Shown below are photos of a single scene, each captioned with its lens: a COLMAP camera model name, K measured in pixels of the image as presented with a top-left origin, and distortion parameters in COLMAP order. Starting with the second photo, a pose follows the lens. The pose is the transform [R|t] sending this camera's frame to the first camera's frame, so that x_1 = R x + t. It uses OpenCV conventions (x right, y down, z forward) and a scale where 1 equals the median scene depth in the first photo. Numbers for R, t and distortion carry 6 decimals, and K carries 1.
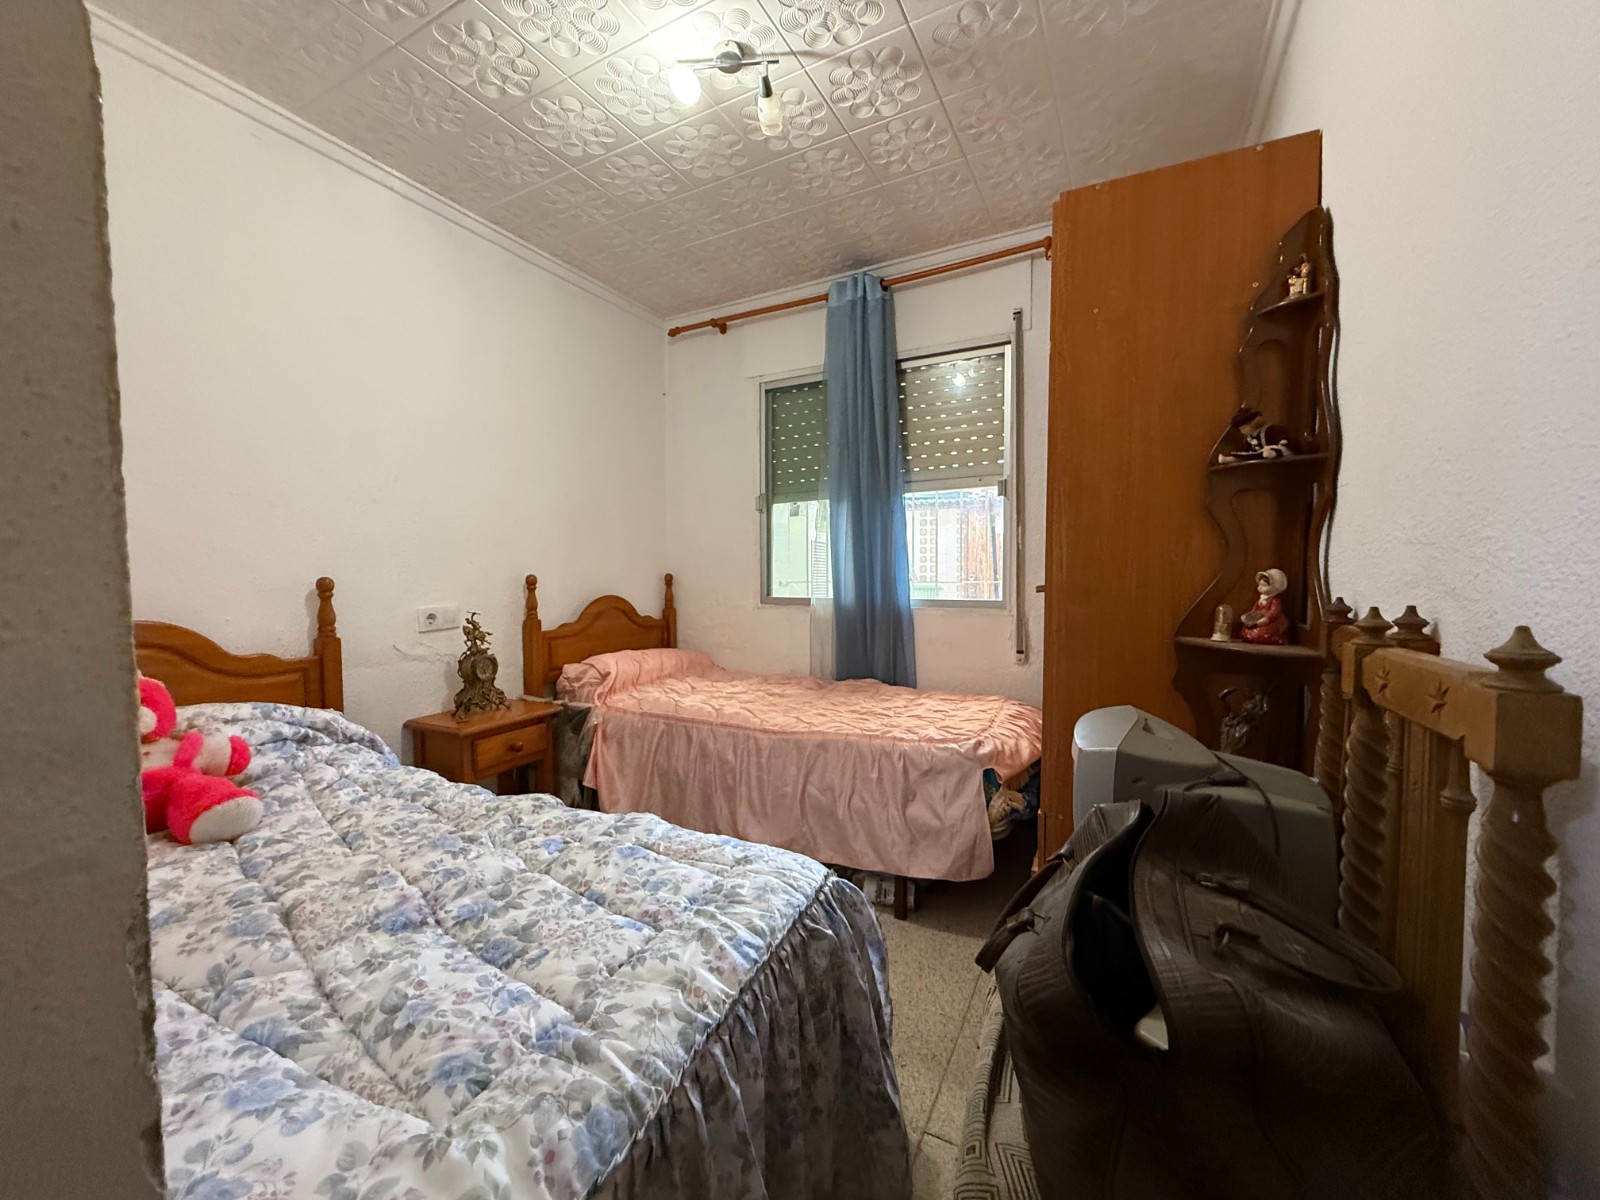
lens RADIAL K [[634.9, 0, 791.7], [0, 634.9, 598.9], [0, 0, 1]] dist [-0.000640, -0.000257]
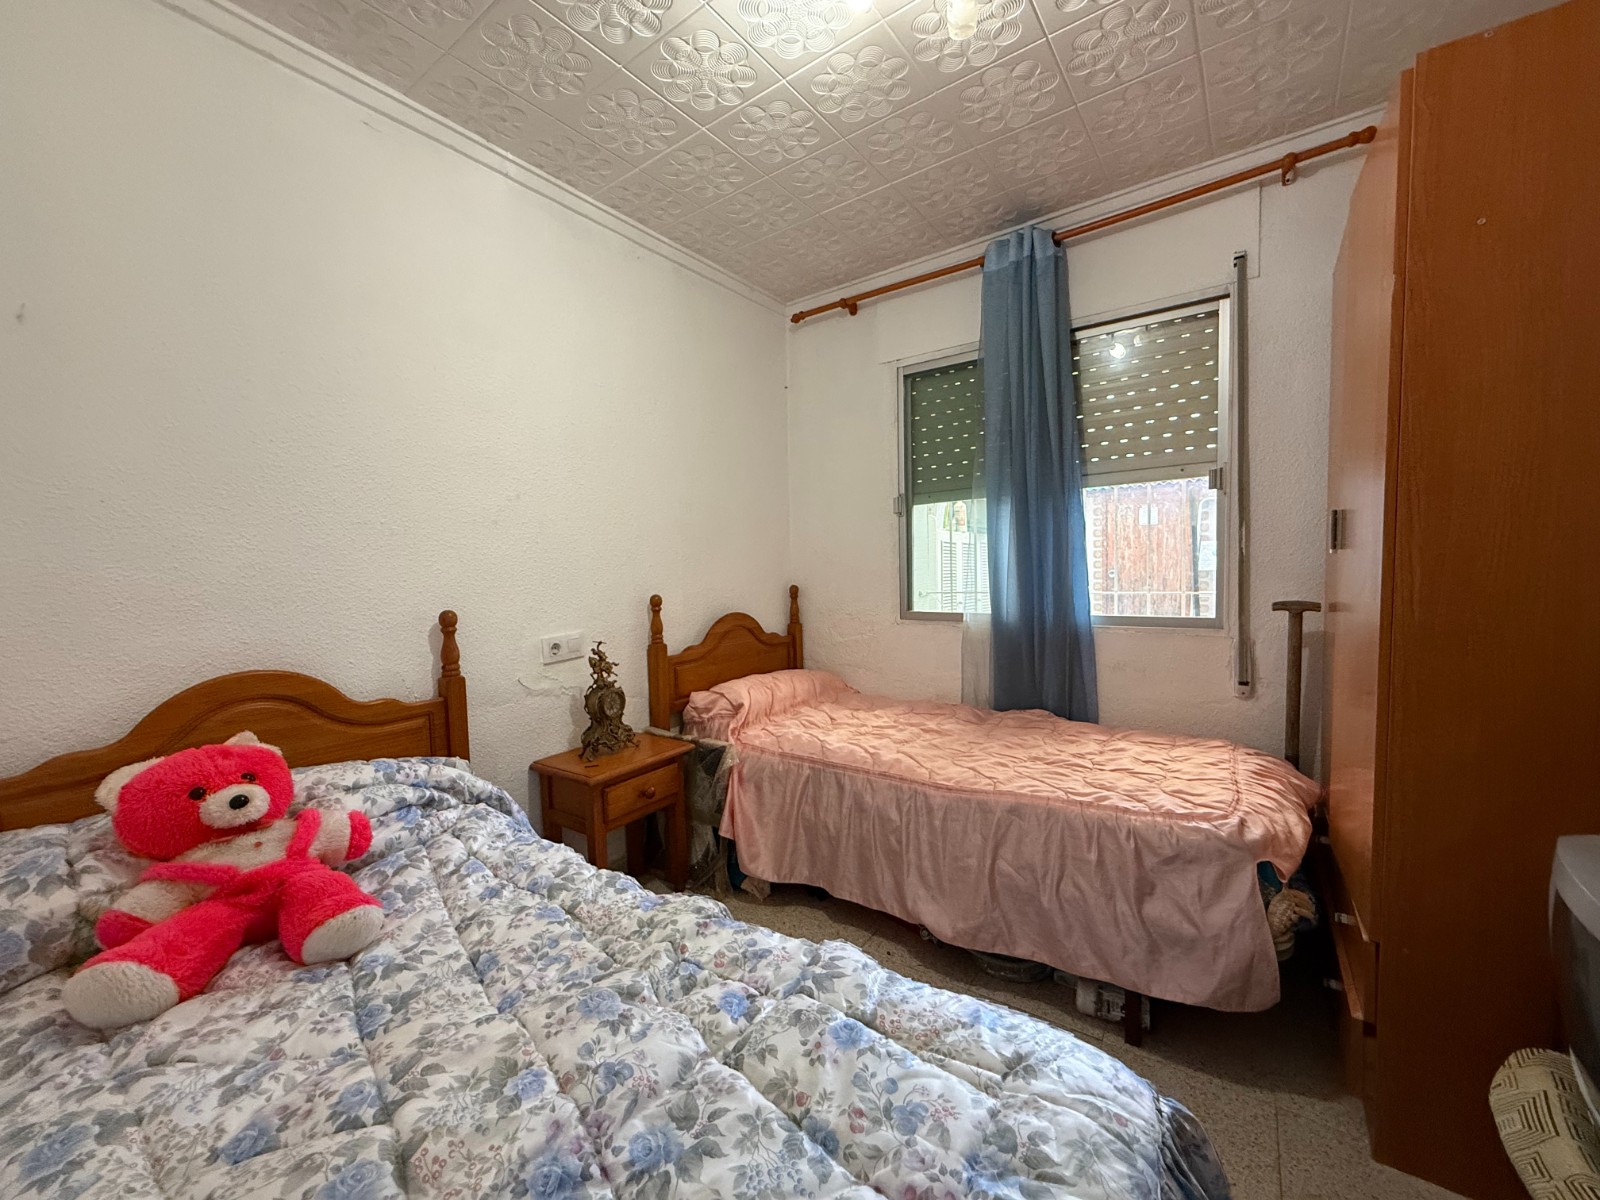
lens RADIAL K [[636.6, 0, 792.4], [0, 636.6, 599.2], [0, 0, 1]] dist [-0.001713, -0.000125]
pose [[0.989910, -0.013034, -0.141094, -0.117527], [0.014812, 0.999824, 0.011557, -0.052814], [0.140919, -0.013530, 0.989929, 0.166901]]
